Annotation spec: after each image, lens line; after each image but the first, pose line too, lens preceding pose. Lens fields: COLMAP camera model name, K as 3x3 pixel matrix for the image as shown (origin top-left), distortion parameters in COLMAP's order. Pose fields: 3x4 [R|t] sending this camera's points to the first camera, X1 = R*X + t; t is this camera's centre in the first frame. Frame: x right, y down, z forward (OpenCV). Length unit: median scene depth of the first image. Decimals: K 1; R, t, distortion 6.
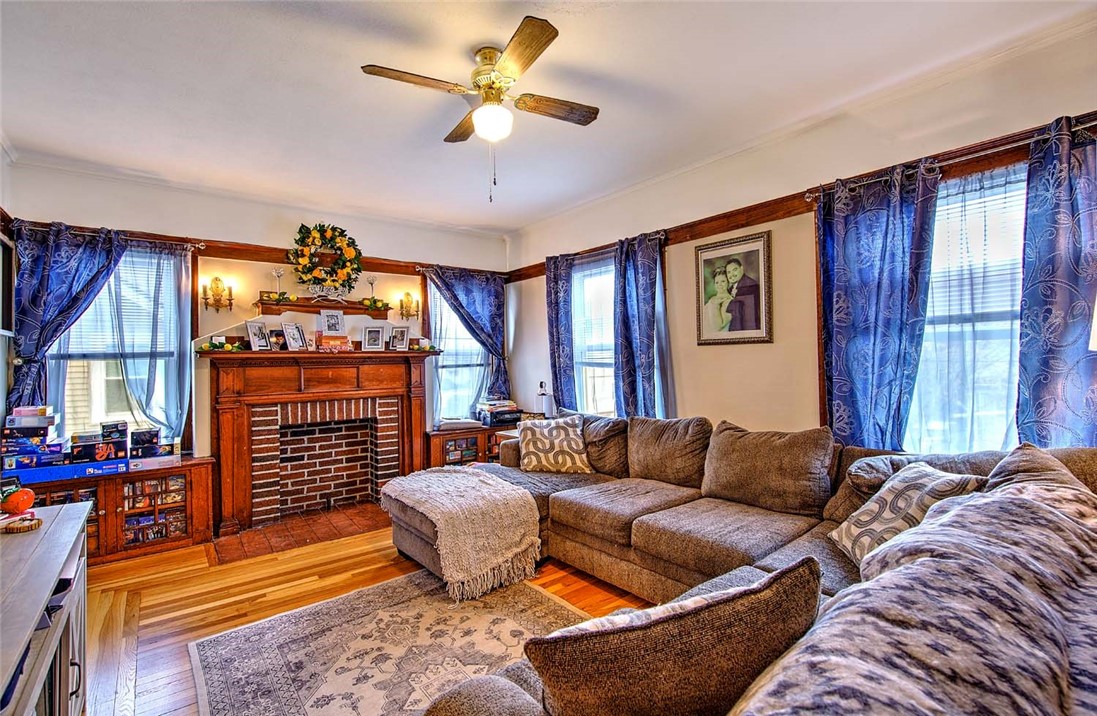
lens RADIAL K [[493.7, 0, 555.6], [0, 493.7, 356.7], [0, 0, 1]] dist [-0.000472, -0.000232]
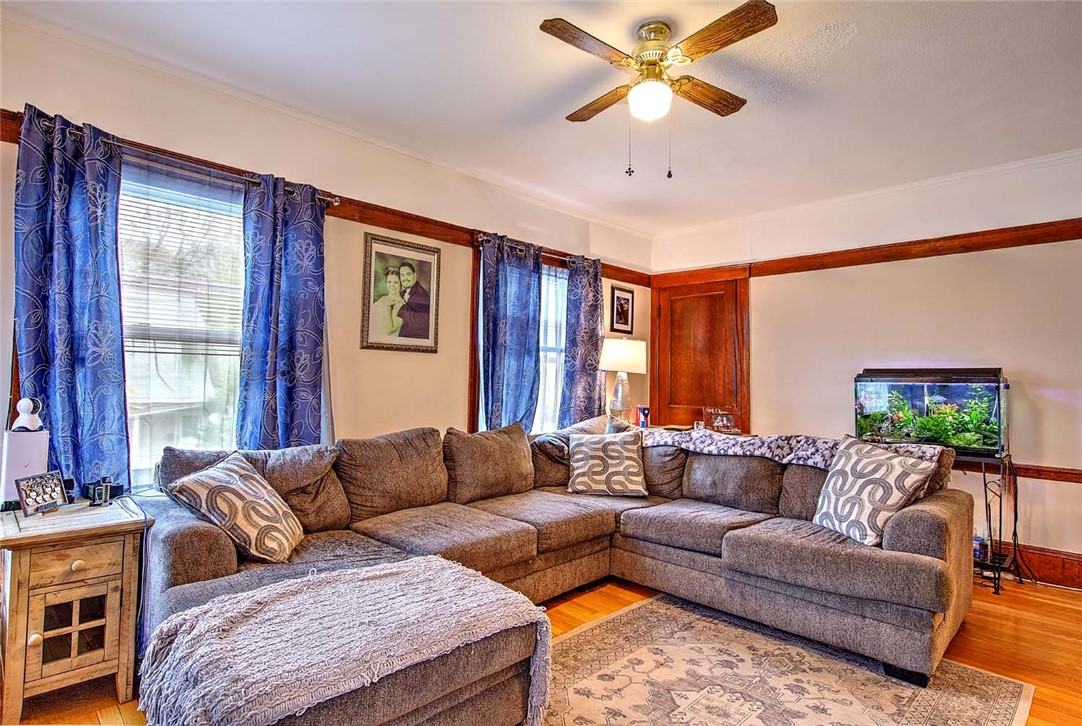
lens RADIAL K [[548.0, 0, 540.8], [0, 548.0, 359.8], [0, 0, 1]] dist [0.004503, -0.002884]
pose [[-0.088008, 0.053085, 0.994704, -0.623429], [-0.024977, 0.998147, -0.055478, 0.038140], [-0.995807, -0.029727, -0.086519, 0.720889]]
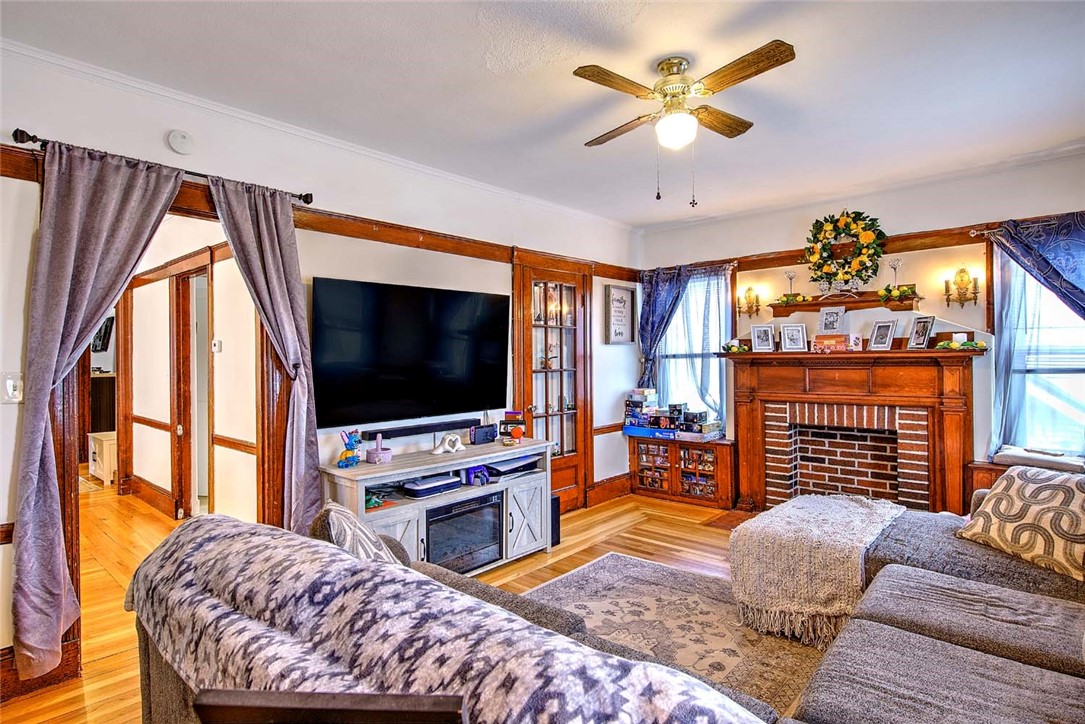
lens RADIAL K [[553.3, 0, 538.5], [0, 553.3, 364.7], [0, 0, 1]] dist [0.005141, 0.000651]
pose [[0.183741, 0.024379, -0.982672, 0.512511], [0.011015, 0.999579, 0.026858, -0.021482], [0.982913, -0.015759, 0.183395, 0.288577]]
